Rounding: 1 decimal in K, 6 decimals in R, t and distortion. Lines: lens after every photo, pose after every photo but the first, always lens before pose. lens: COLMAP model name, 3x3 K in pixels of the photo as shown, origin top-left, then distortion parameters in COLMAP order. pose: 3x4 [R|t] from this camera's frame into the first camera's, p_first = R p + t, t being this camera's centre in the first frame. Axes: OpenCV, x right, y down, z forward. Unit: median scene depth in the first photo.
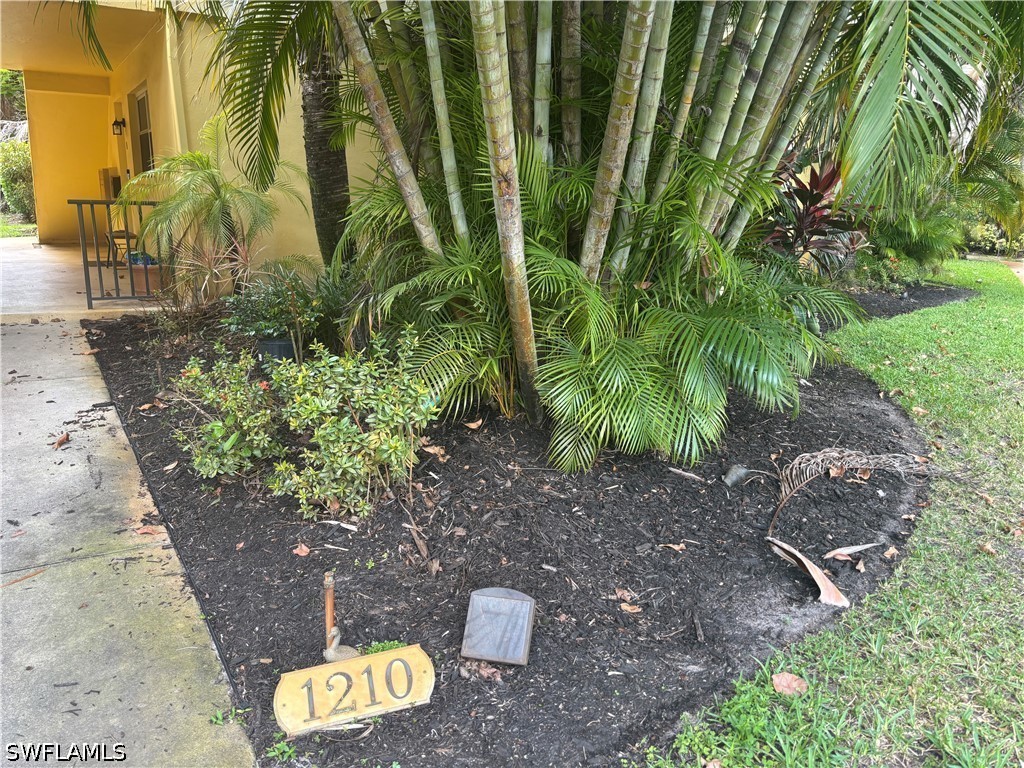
lens RADIAL K [[771.4, 0, 512.7], [0, 771.4, 385.0], [0, 0, 1]] dist [0.031116, -0.046339]
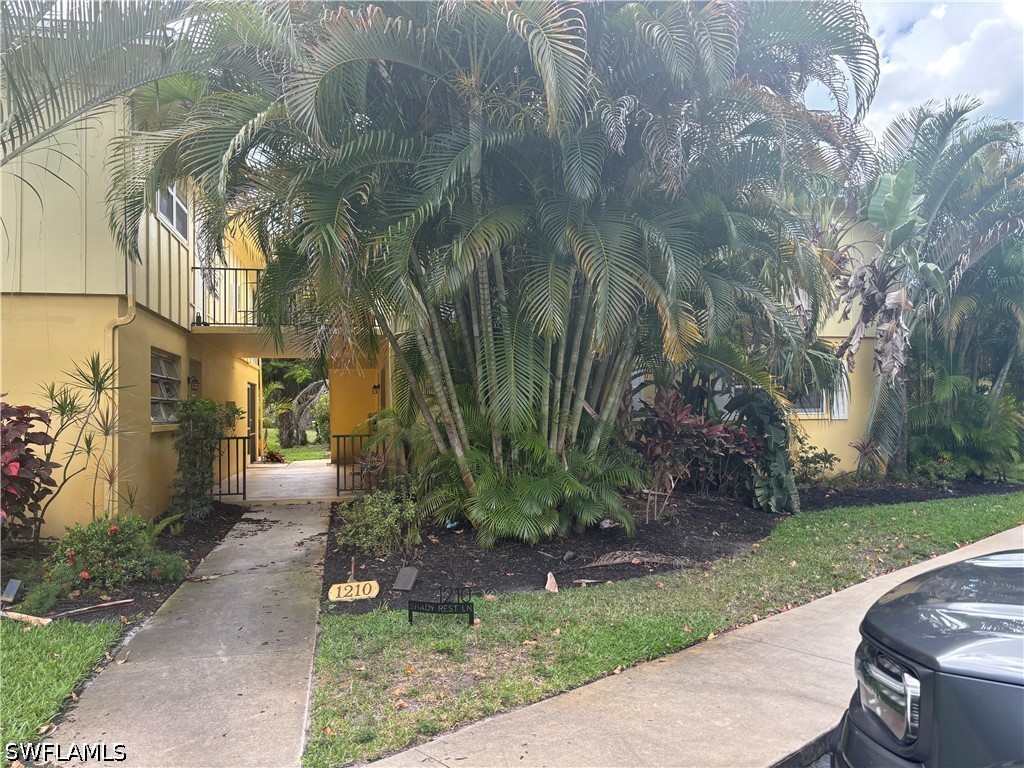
lens RADIAL K [[771.4, 0, 529.2], [0, 771.4, 387.0], [0, 0, 1]] dist [0.031116, -0.046339]
pose [[0.949017, -0.051613, -0.310972, 0.978652], [-0.035686, 0.962572, -0.268668, 0.275782], [0.313199, 0.266068, 0.911655, -1.210669]]
